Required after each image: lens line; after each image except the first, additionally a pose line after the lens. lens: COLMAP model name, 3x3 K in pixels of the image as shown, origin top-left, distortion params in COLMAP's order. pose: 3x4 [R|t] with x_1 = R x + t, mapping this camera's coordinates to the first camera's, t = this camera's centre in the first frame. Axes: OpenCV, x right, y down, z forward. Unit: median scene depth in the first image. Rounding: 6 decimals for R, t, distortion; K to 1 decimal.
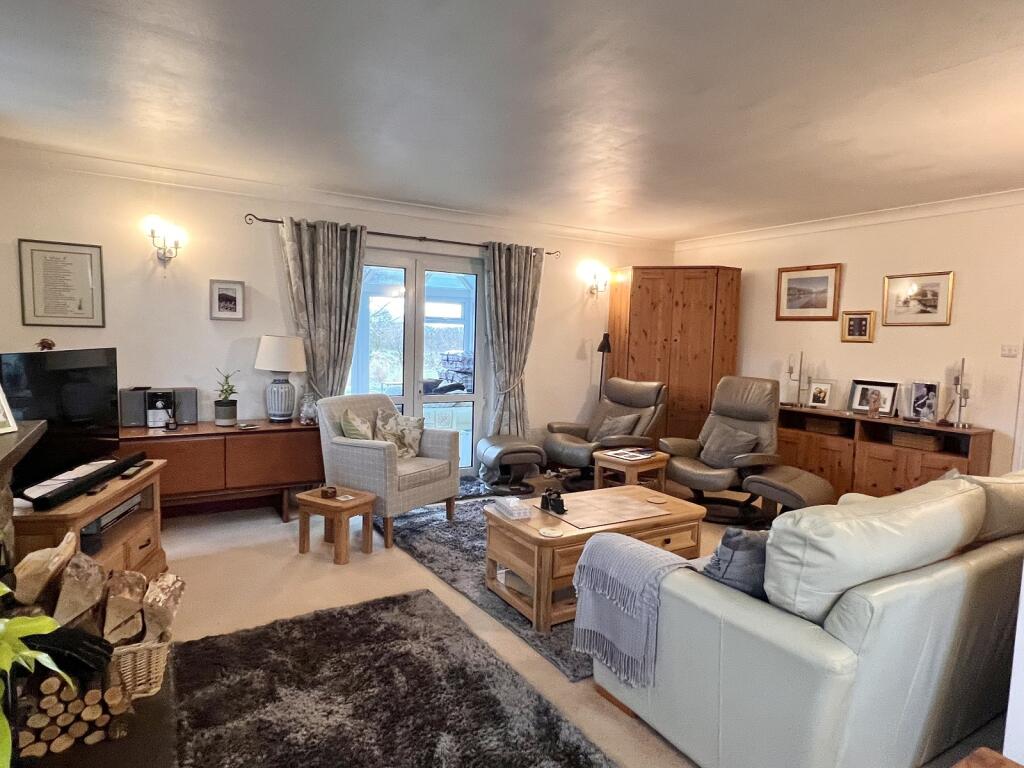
lens RADIAL K [[606.6, 0, 512.0], [0, 606.6, 384.0], [0, 0, 1]] dist [-0.003740, -0.000423]
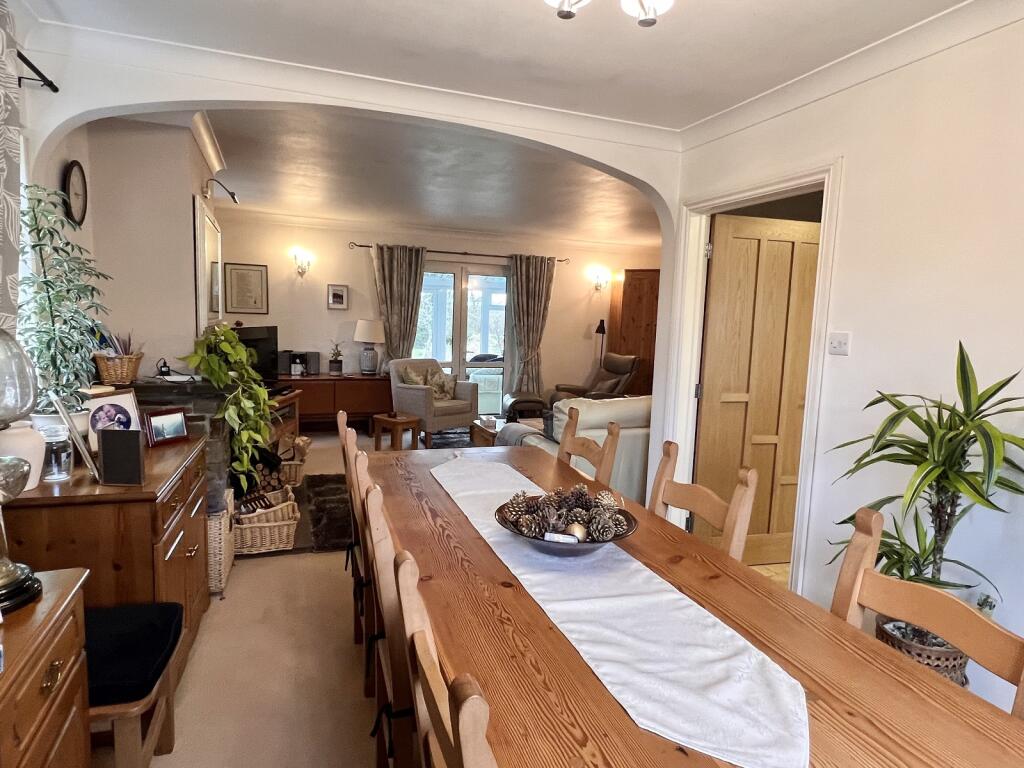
lens RADIAL K [[606.6, 0, 512.0], [0, 606.6, 384.0], [0, 0, 1]] dist [-0.003740, -0.000423]
pose [[0.984710, 0.024349, -0.172493, 0.248536], [-0.020248, 0.999470, 0.025493, 0.037634], [0.173022, -0.021611, 0.984681, -0.469382]]
